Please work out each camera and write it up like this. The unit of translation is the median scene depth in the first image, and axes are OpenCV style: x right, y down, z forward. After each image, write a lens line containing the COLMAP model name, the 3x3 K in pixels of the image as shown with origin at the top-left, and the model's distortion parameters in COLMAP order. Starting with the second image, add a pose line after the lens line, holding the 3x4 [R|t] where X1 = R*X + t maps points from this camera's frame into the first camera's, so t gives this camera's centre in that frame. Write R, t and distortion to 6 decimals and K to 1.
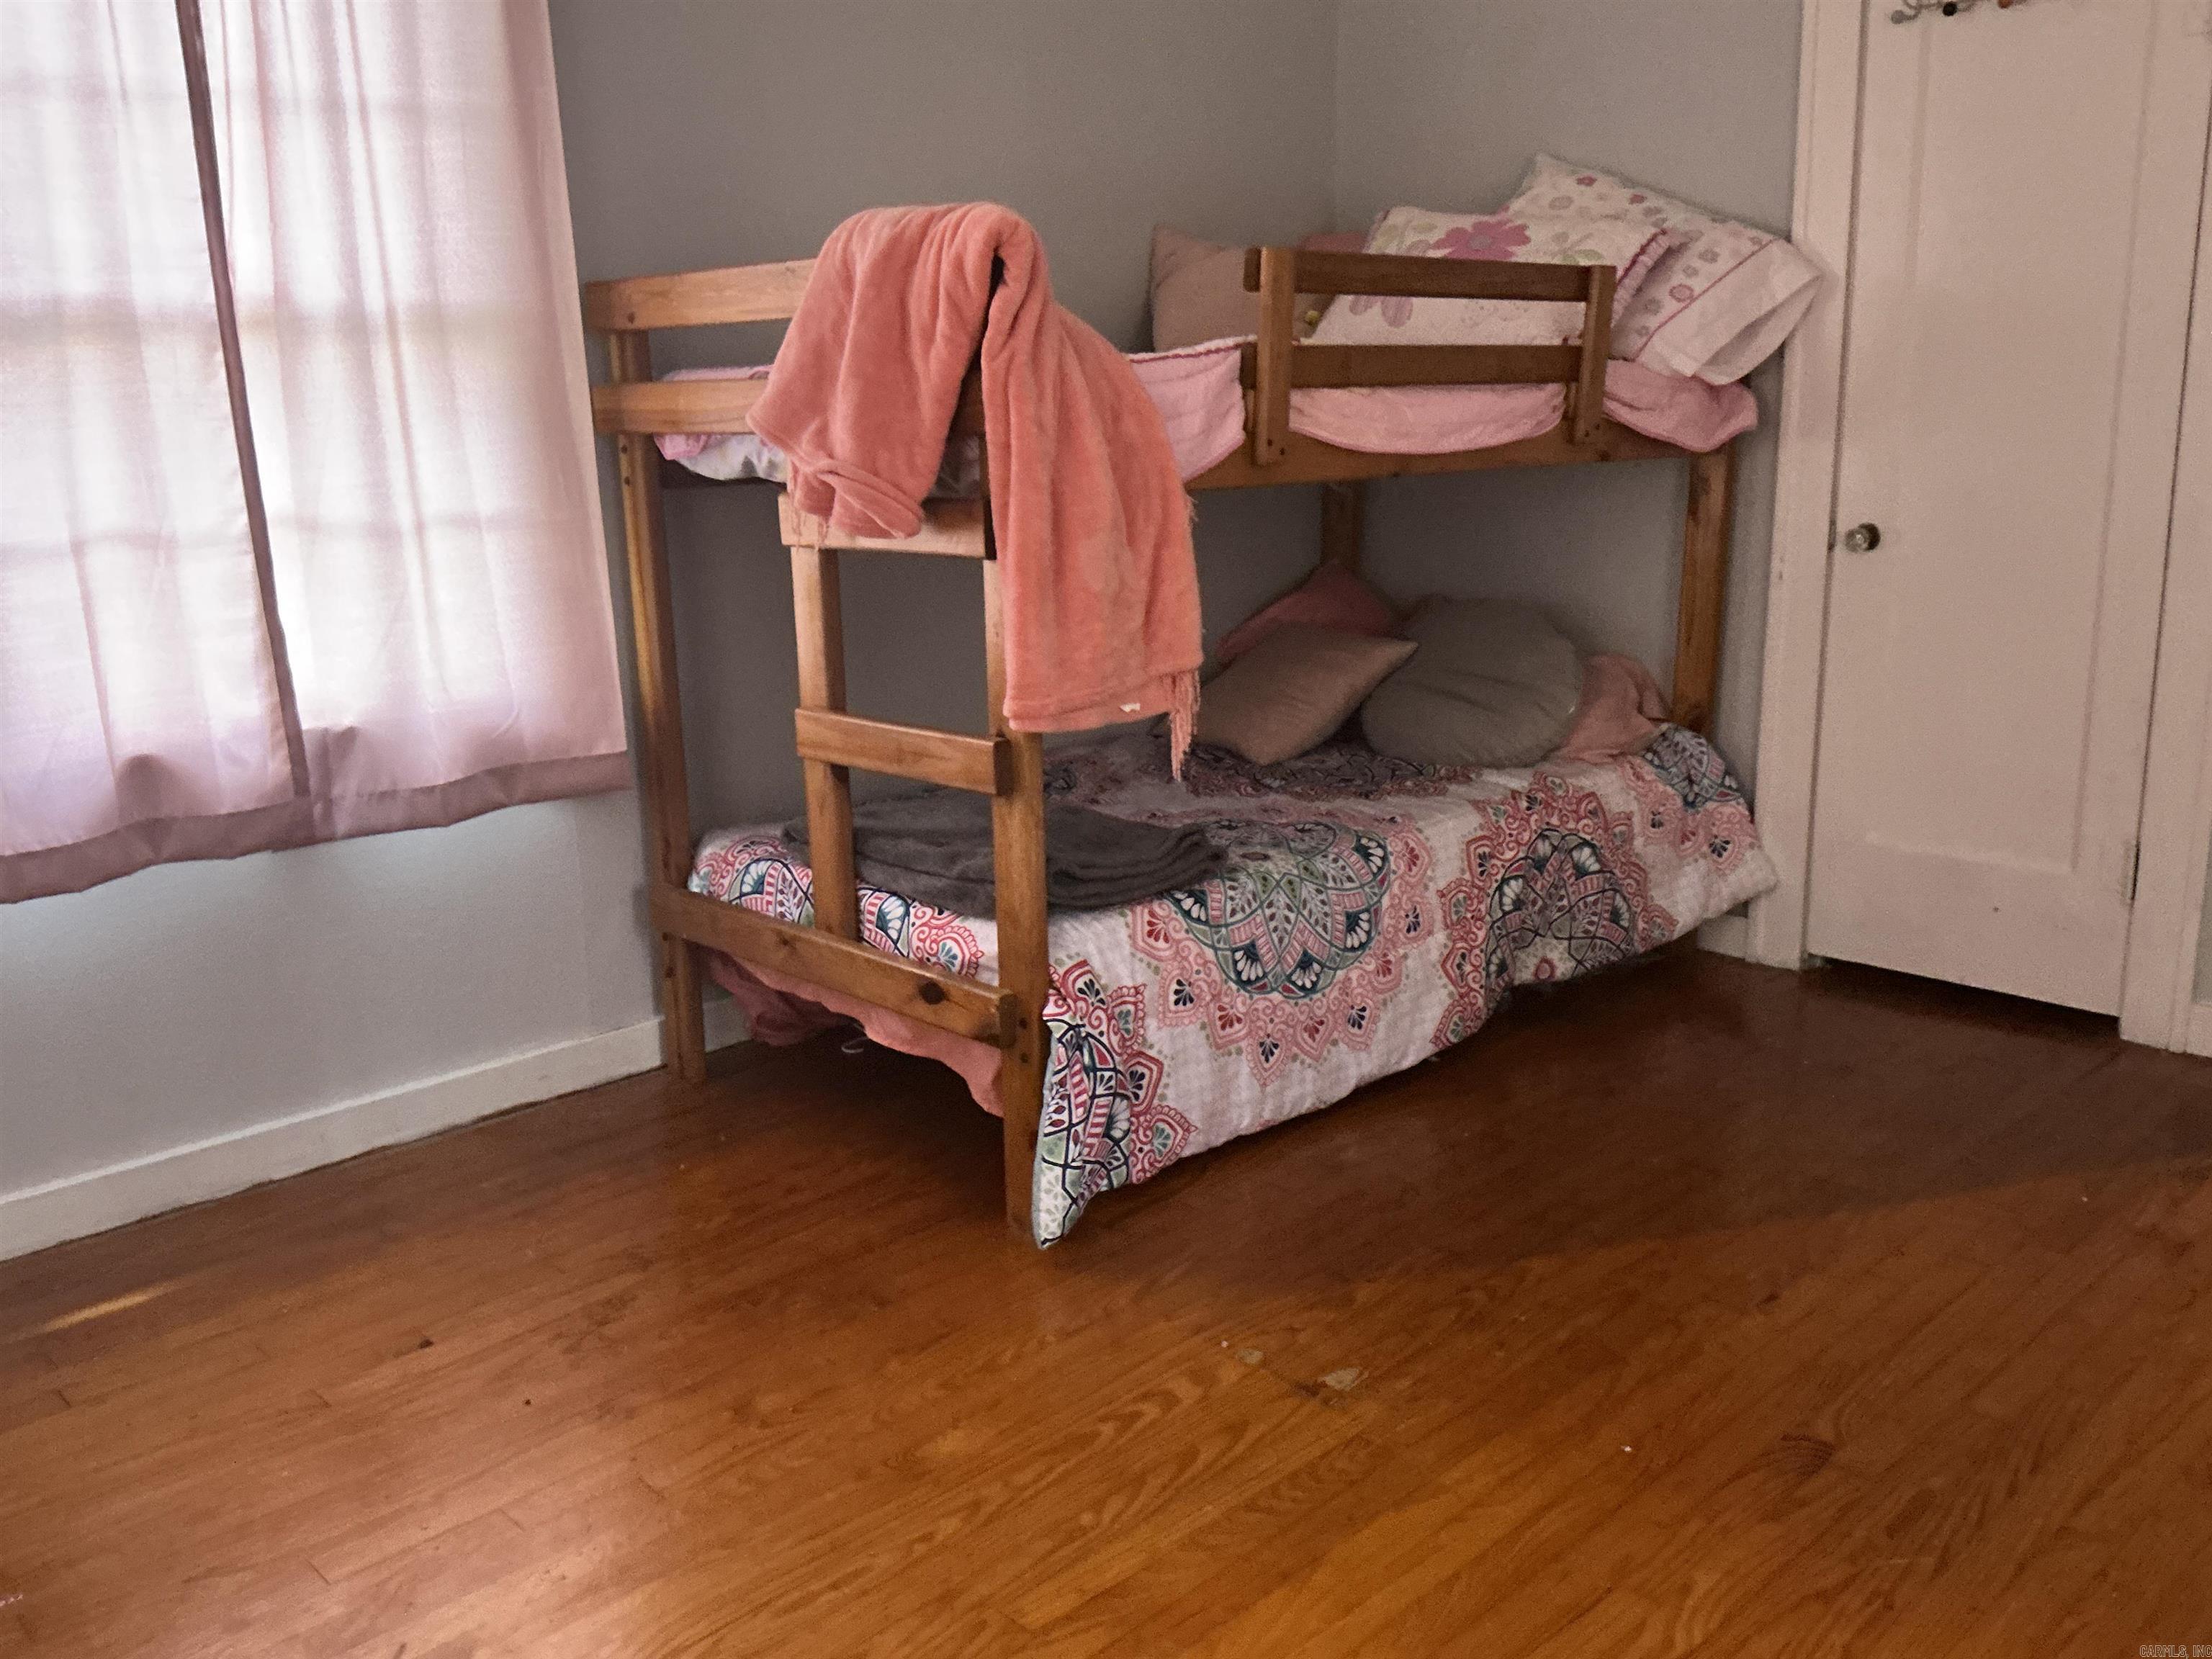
lens RADIAL K [[1842.4, 0, 1087.9], [0, 1842.4, 830.8], [0, 0, 1]] dist [0.119424, -0.225165]
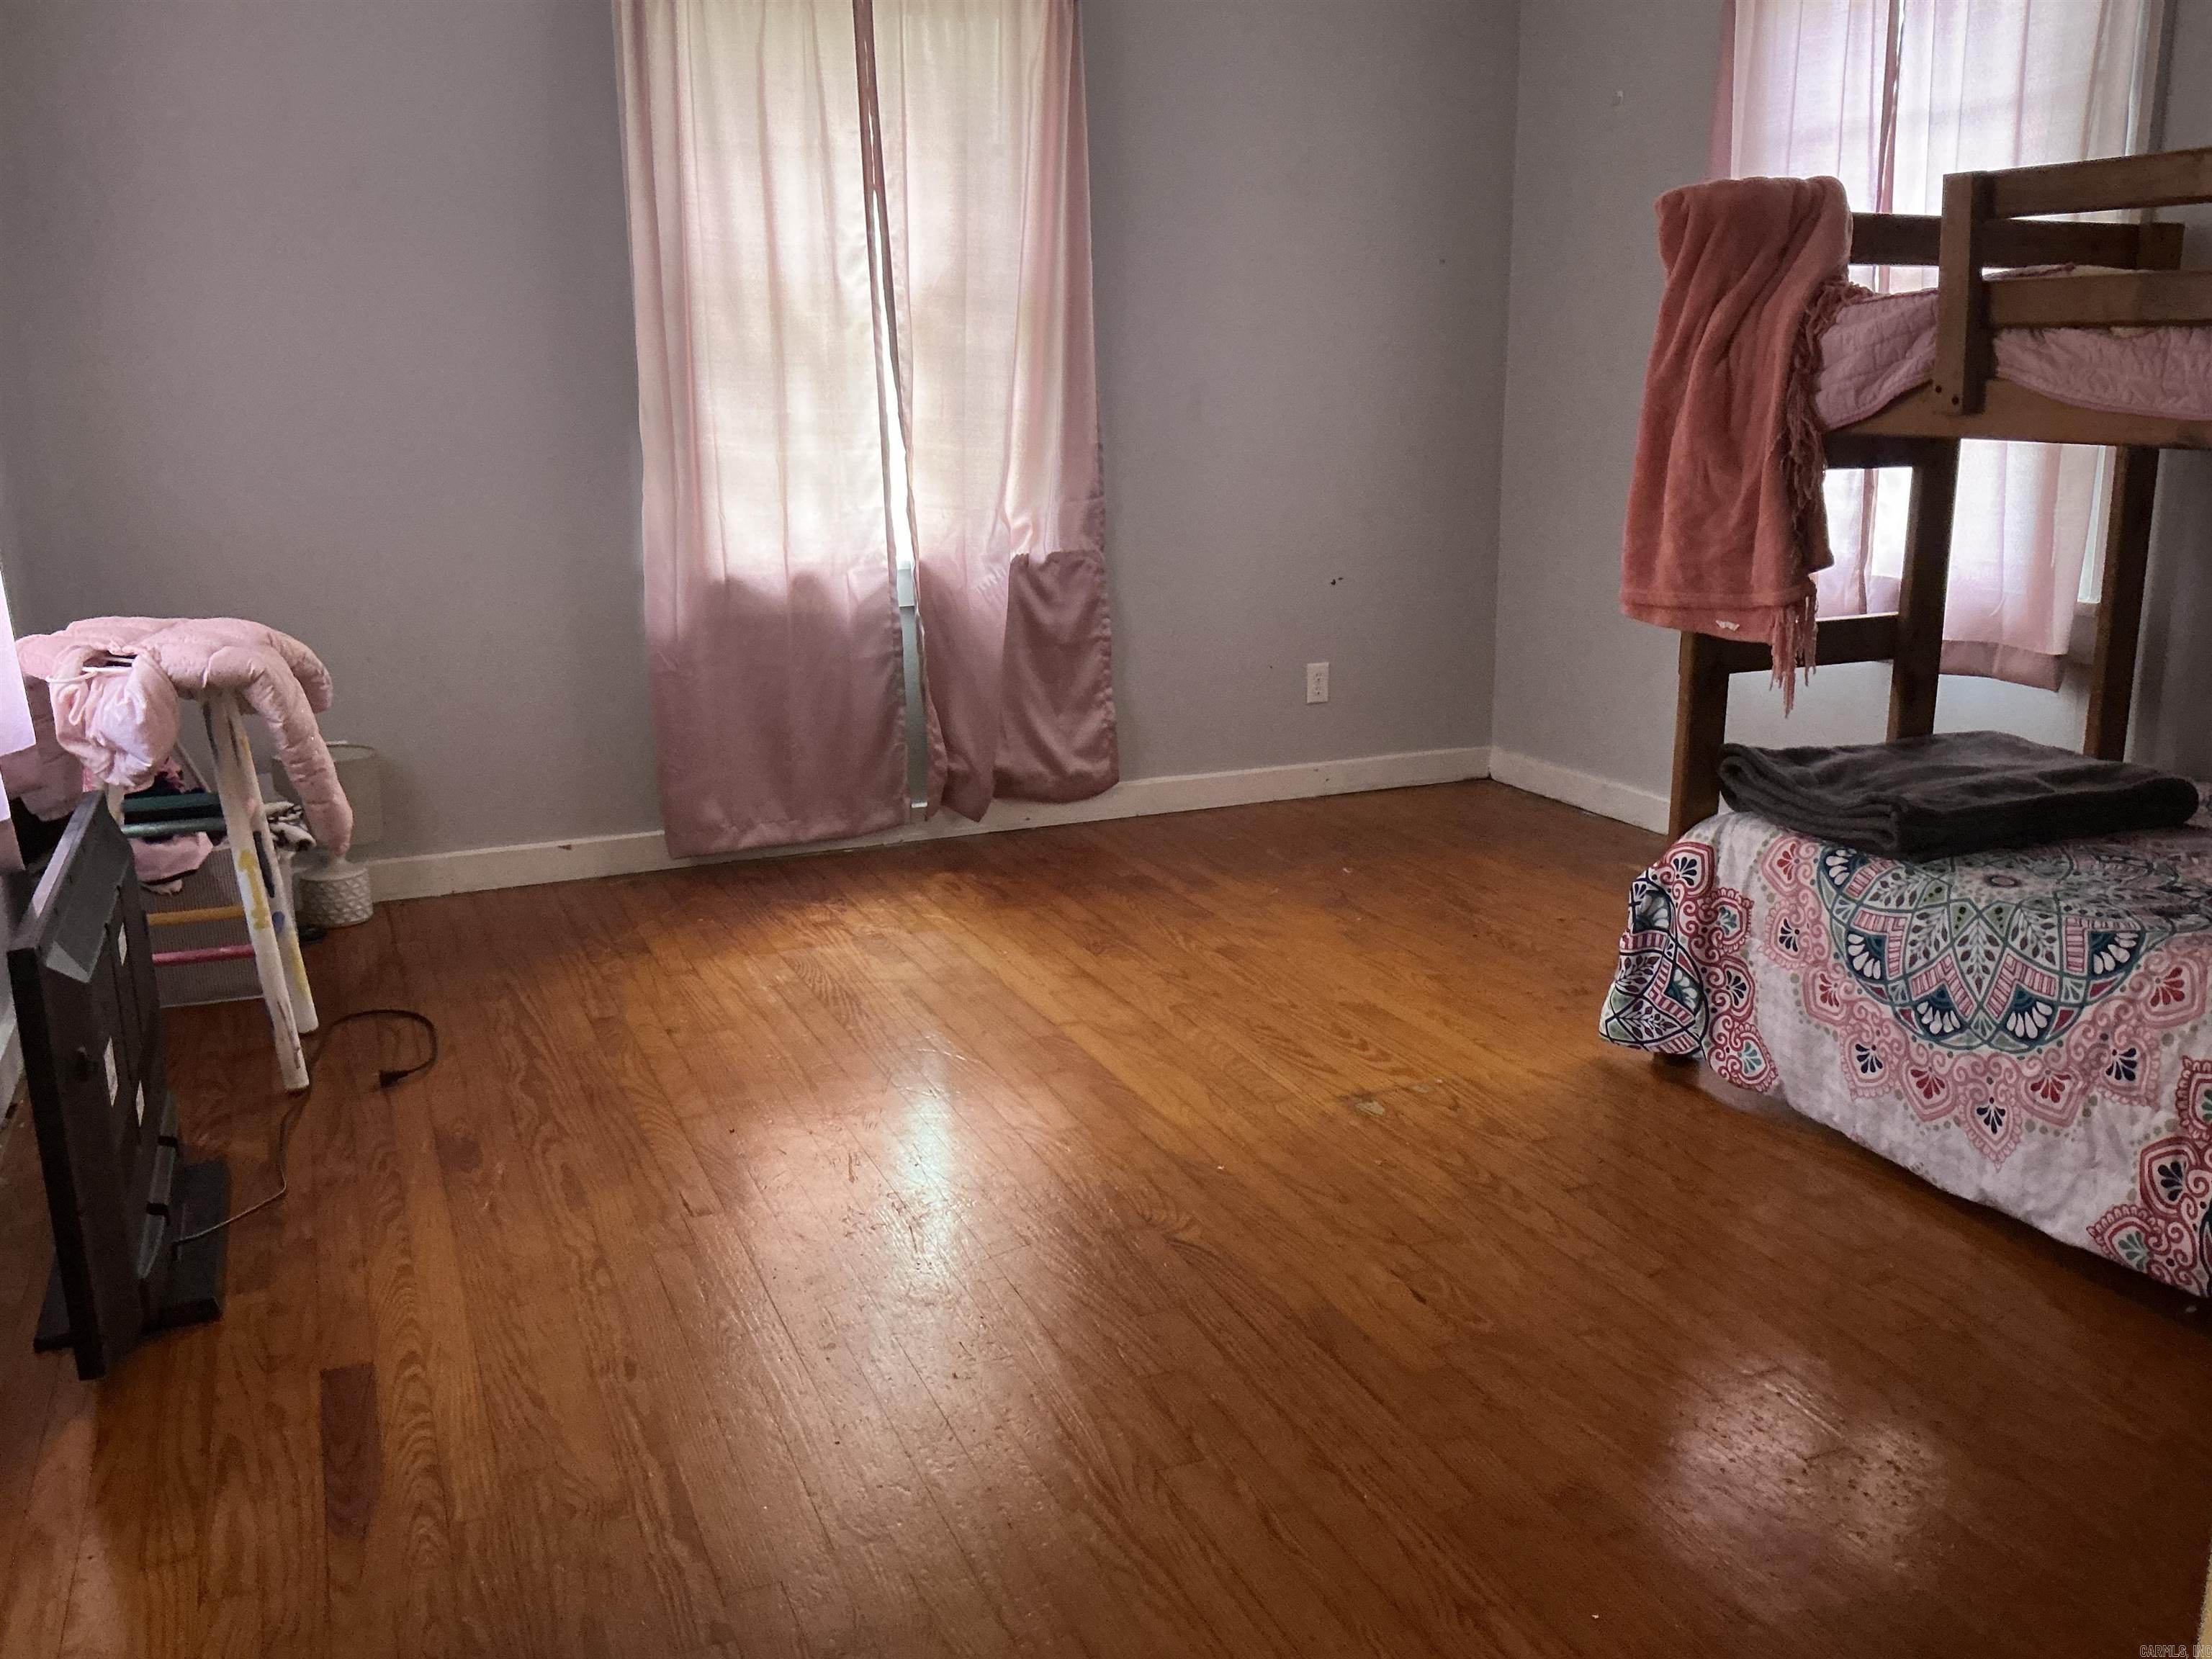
lens RADIAL K [[1842.4, 0, 1116.1], [0, 1842.4, 826.2], [0, 0, 1]] dist [0.119424, -0.225165]
pose [[-0.347563, 0.247172, -0.904492, 1.035617], [-0.196847, 0.923900, 0.328117, -0.218169], [0.916761, 0.292088, -0.272459, 0.882957]]
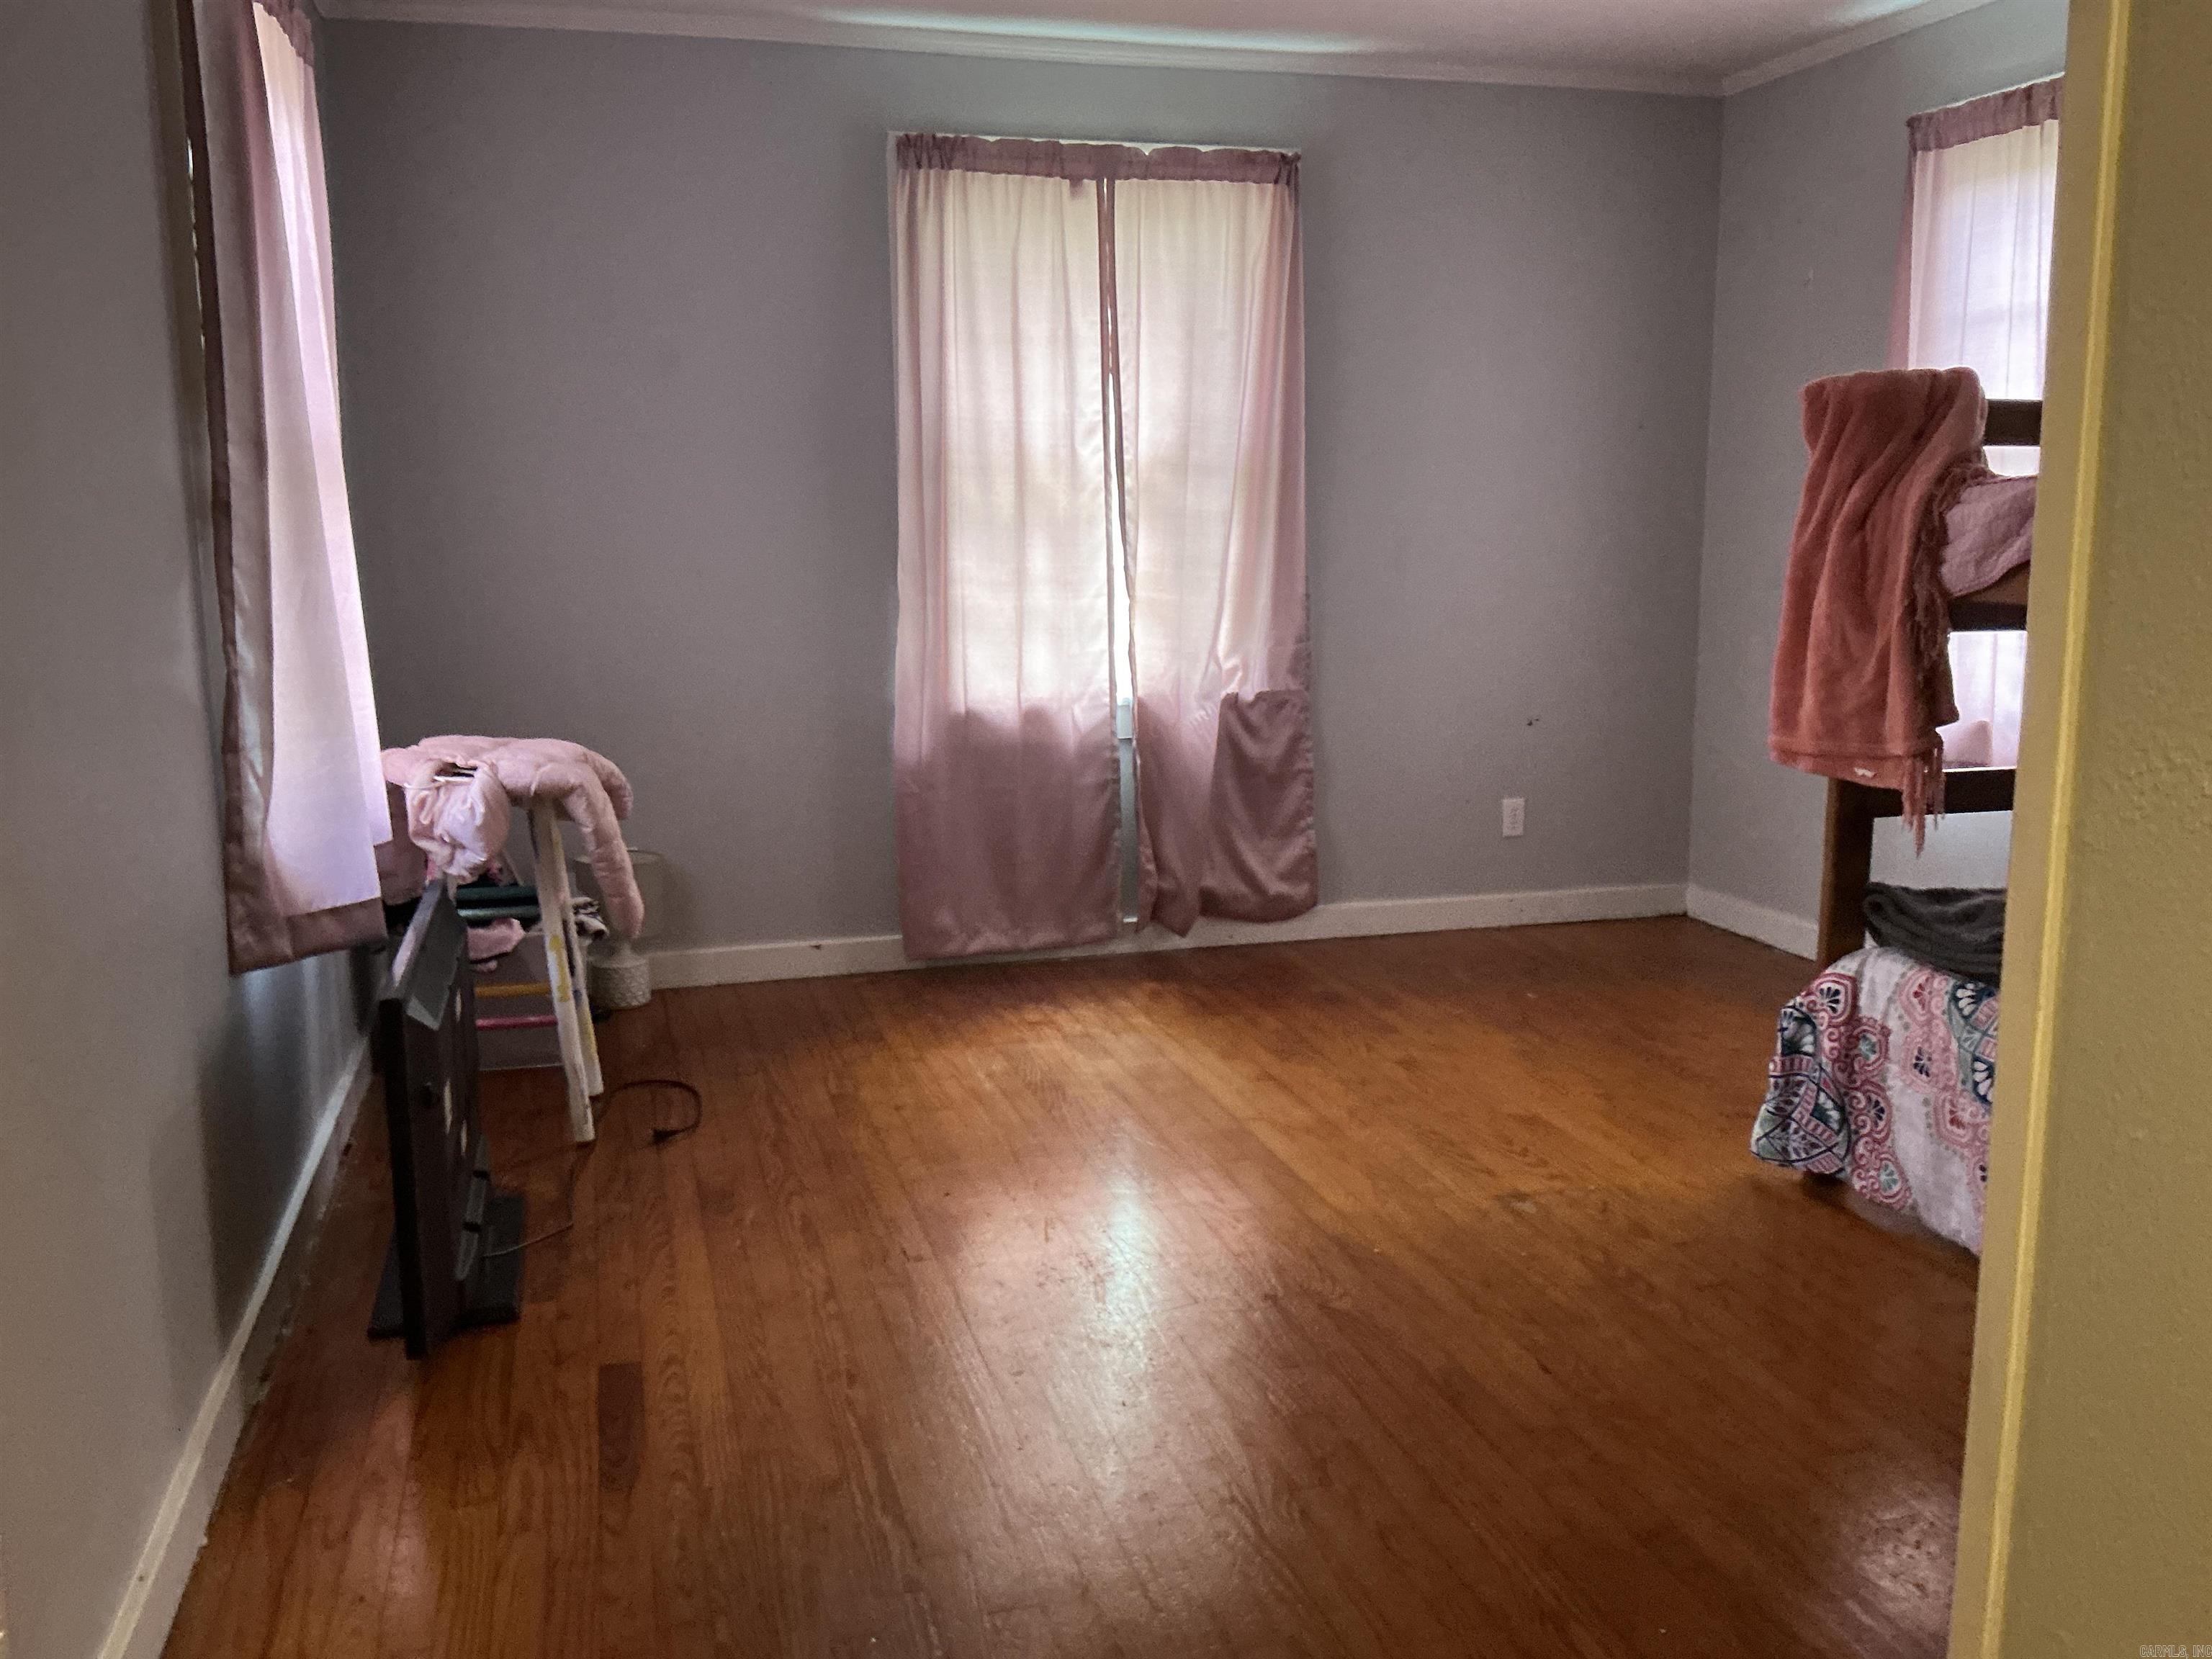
lens RADIAL K [[1842.4, 0, 1117.7], [0, 1842.4, 822.2], [0, 0, 1]] dist [0.119424, -0.225165]
pose [[-0.466351, 0.169330, -0.868242, 1.140743], [-0.186989, 0.940459, 0.283850, -0.253604], [0.864611, 0.294726, -0.406922, 0.953412]]
